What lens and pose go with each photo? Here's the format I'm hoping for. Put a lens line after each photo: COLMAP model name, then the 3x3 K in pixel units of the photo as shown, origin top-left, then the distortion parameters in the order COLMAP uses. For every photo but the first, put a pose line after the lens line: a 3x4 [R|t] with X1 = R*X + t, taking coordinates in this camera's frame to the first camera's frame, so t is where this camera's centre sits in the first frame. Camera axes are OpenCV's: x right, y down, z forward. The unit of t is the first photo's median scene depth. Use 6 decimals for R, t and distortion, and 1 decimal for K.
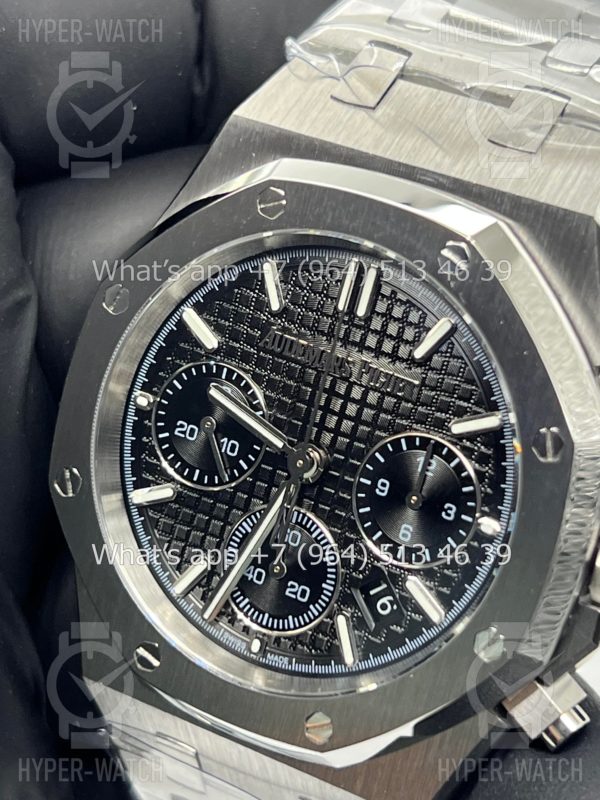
lens RADIAL K [[1889.5, 0, 306.6], [0, 1889.5, 397.1], [0, 0, 1]] dist [0.209878, 0.000000]
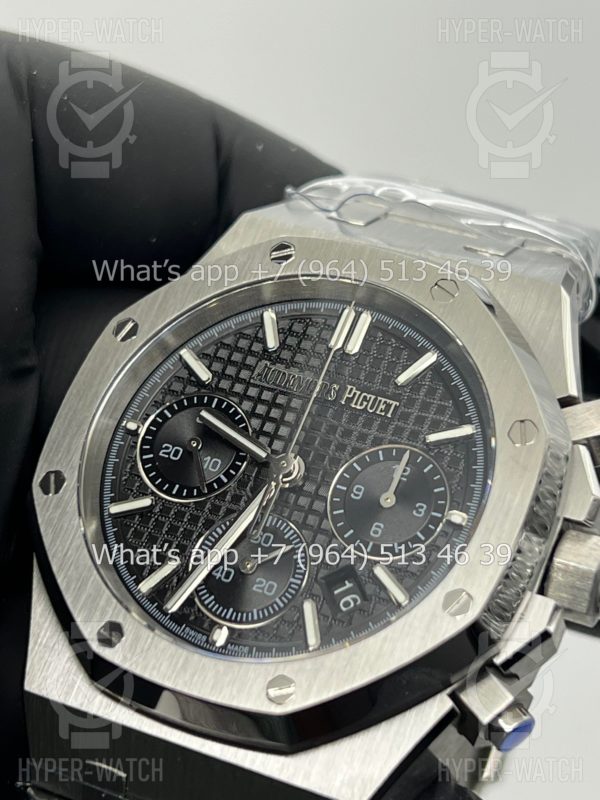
lens RADIAL K [[1889.5, 0, 303.3], [0, 1889.5, 402.0], [0, 0, 1]] dist [0.209878, 0.000000]
pose [[0.980663, 0.158202, 0.115203, -0.120756], [-0.087361, 0.880635, -0.465673, 0.498474], [-0.175122, 0.446604, 0.877427, 0.028552]]
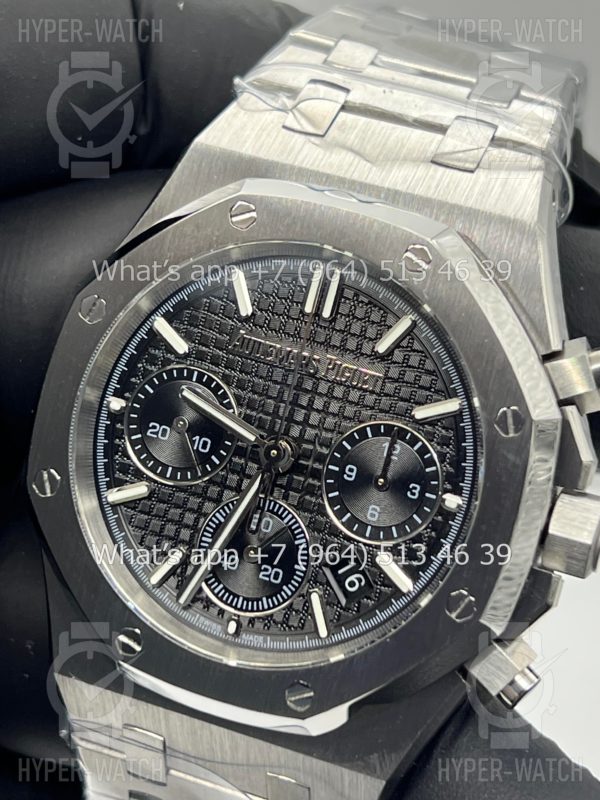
lens RADIAL K [[1889.5, 0, 301.5], [0, 1889.5, 397.6], [0, 0, 1]] dist [0.209878, 0.000000]
pose [[0.987683, -0.017244, 0.155517, -0.153460], [0.029678, 0.996513, -0.077988, 0.086801], [-0.153630, 0.081642, 0.984750, -0.075379]]
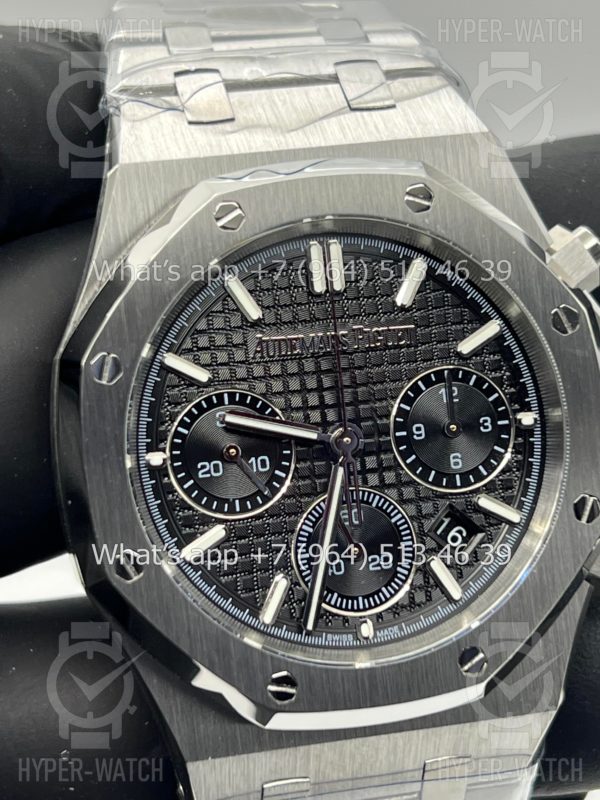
lens RADIAL K [[1889.5, 0, 298.8], [0, 1889.5, 404.5], [0, 0, 1]] dist [0.209878, 0.000000]
pose [[0.756817, -0.345437, 0.554889, -0.579600], [0.408871, 0.912533, 0.010421, -0.004566], [-0.509954, 0.218991, 0.831859, 0.145331]]
